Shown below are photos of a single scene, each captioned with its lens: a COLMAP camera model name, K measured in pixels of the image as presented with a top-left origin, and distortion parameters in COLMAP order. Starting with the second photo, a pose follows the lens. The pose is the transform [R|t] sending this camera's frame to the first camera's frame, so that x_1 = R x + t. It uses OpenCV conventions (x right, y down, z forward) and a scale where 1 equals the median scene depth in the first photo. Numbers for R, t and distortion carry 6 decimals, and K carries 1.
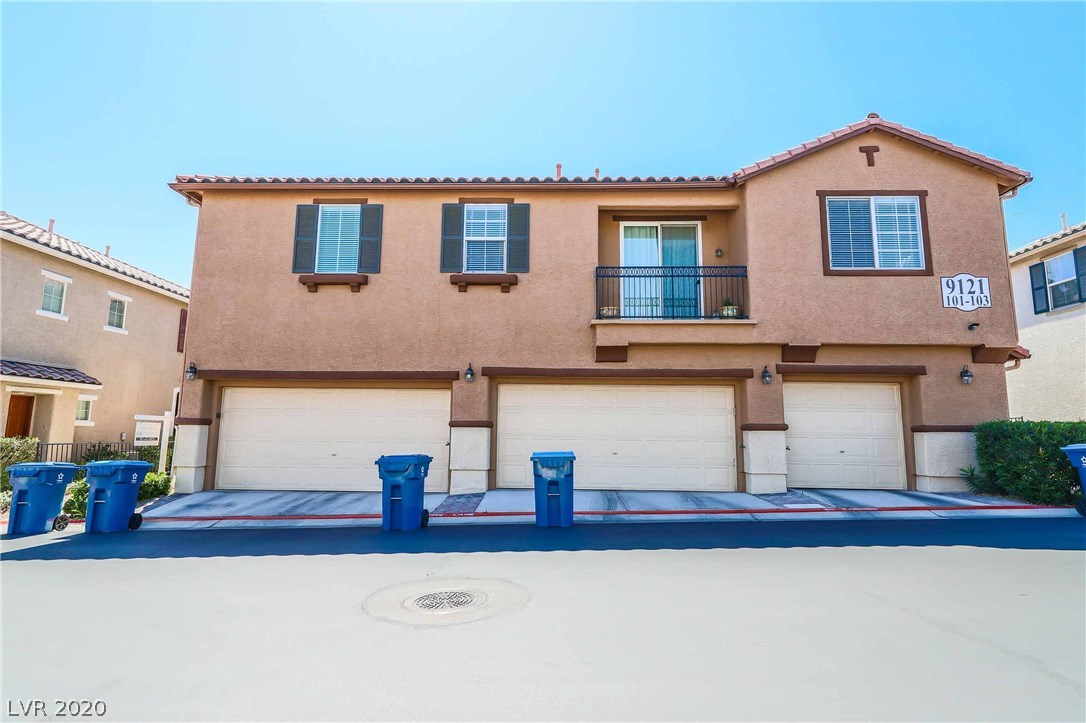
lens RADIAL K [[501.4, 0, 542.1], [0, 501.4, 353.5], [0, 0, 1]] dist [0.002538, -0.000186]
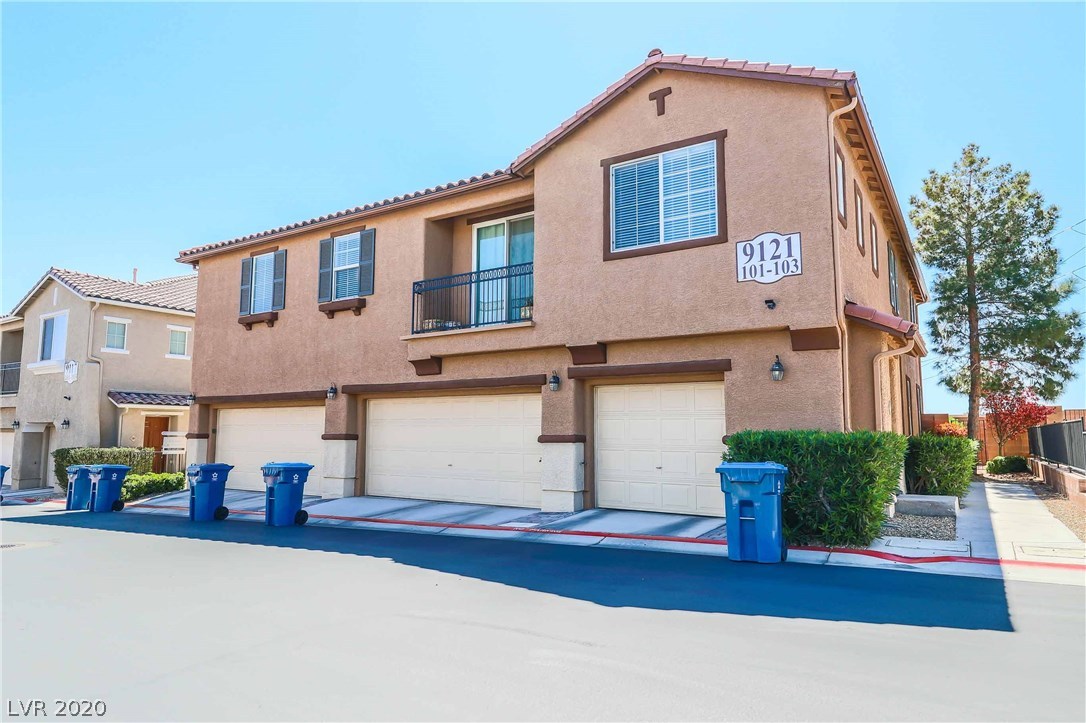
lens RADIAL K [[666.4, 0, 543.0], [0, 666.4, 361.5], [0, 0, 1]] dist [-0.002159, 0.000023]
pose [[0.853255, -0.062684, -0.517712, 1.019948], [0.074015, 0.997256, 0.001239, 0.005365], [0.516214, -0.039375, 0.855554, -0.025957]]
